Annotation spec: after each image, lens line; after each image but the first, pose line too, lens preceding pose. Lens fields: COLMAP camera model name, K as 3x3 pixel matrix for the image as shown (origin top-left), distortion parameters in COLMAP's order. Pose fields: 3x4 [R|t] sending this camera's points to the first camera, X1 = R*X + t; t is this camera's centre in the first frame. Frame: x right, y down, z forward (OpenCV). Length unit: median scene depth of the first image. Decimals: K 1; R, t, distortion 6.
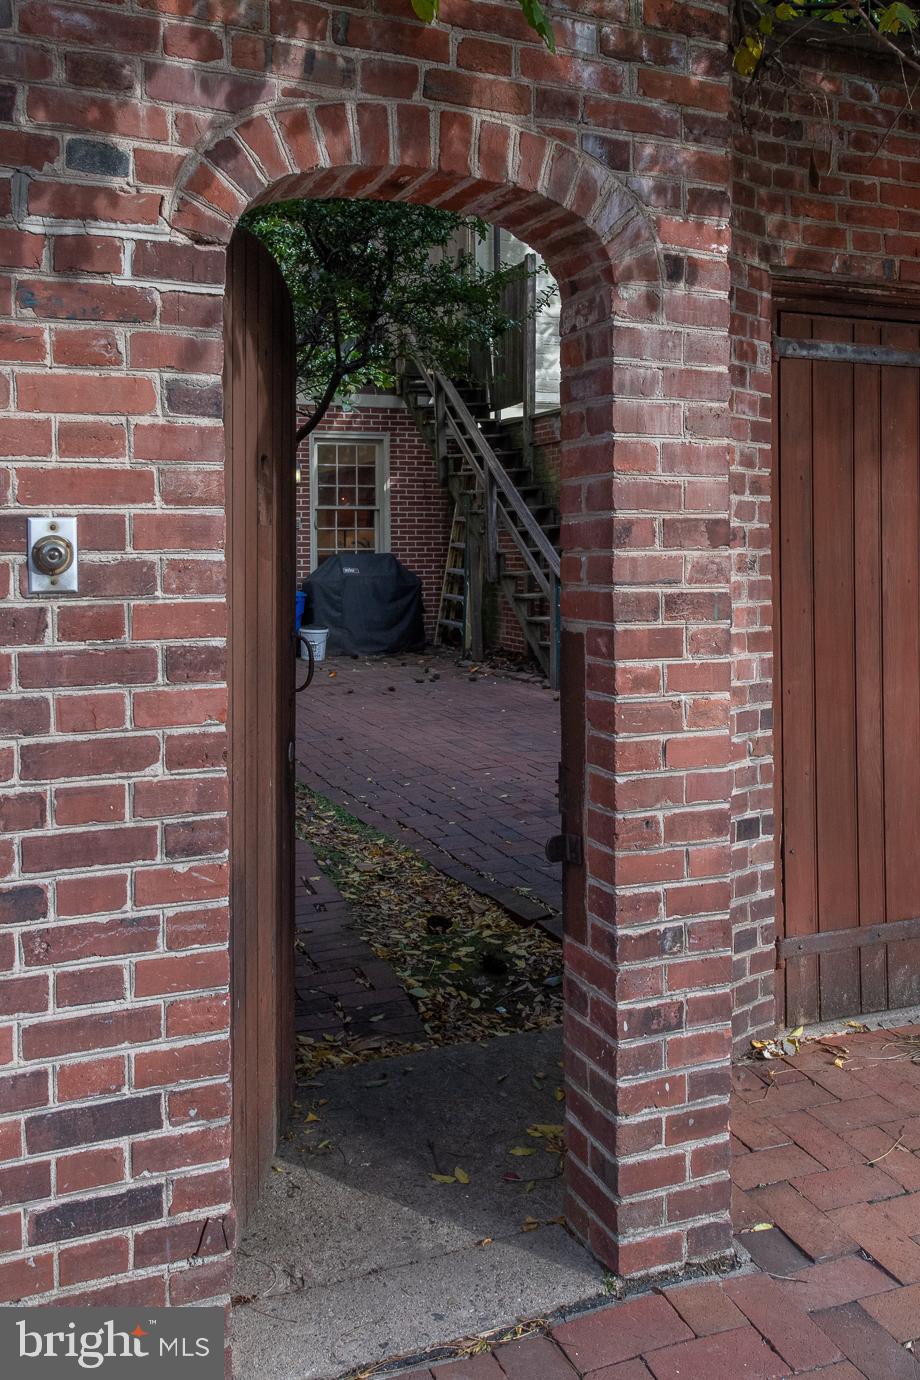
lens RADIAL K [[1155.1, 0, 417.0], [0, 1155.1, 558.6], [0, 0, 1]] dist [0.003902, -0.002440]
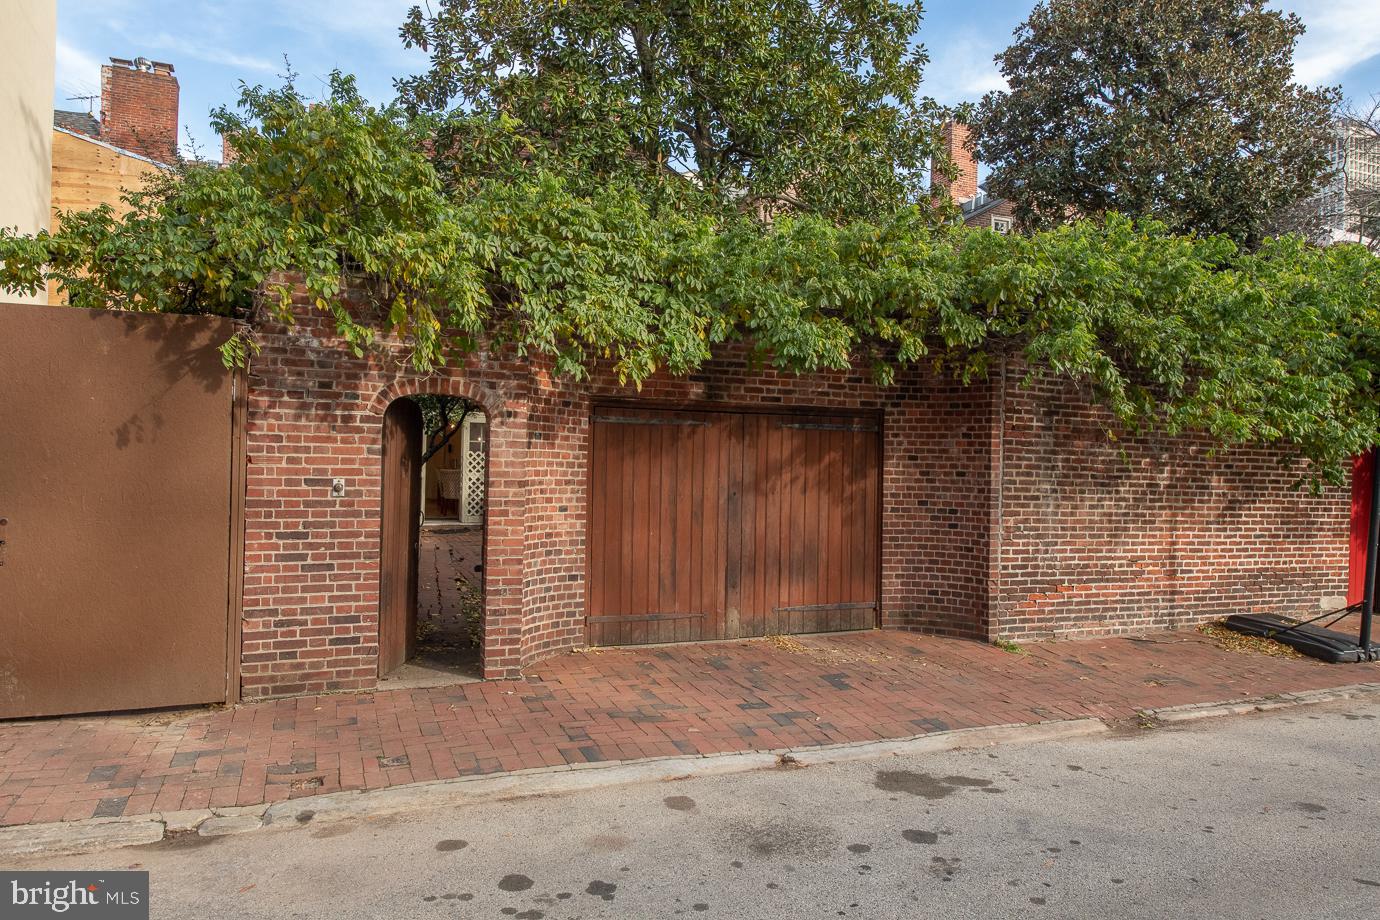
lens RADIAL K [[904.6, 0, 690.9], [0, 904.6, 453.8], [0, 0, 1]] dist [0.003366, -0.001486]
pose [[0.999403, 0.025234, 0.023585, 0.841449], [-0.024828, 0.999541, -0.017373, -0.094624], [-0.024012, 0.016777, 0.999571, -2.215120]]
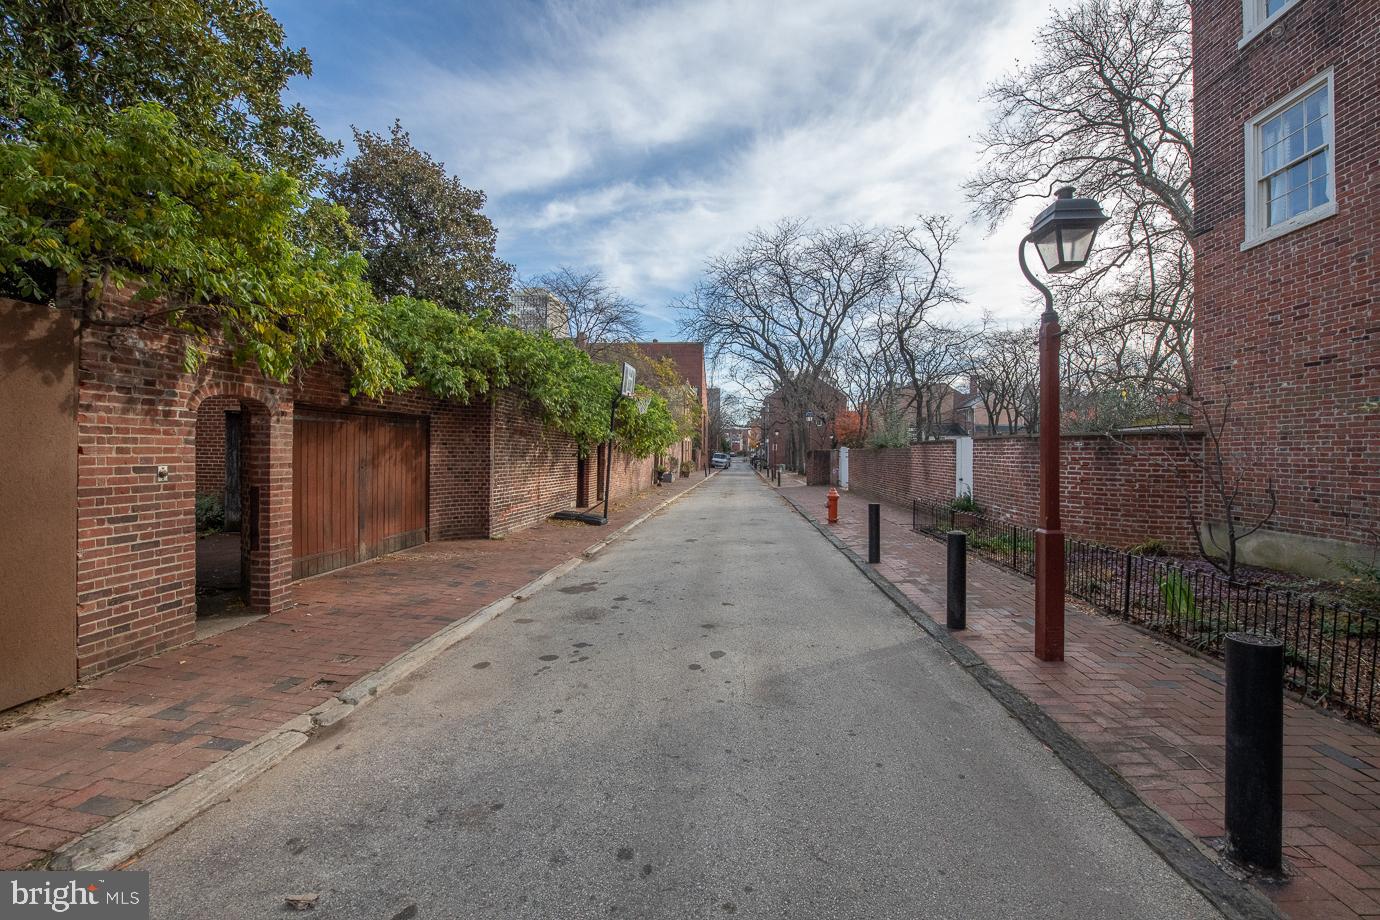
lens RADIAL K [[550.6, 0, 695.2], [0, 550.6, 450.9], [0, 0, 1]] dist [-0.018075, -0.000345]
pose [[0.442458, 0.010902, 0.896723, -1.257085], [-0.005275, 0.999940, -0.009554, -0.082850], [-0.896774, -0.000503, 0.442489, -1.892037]]
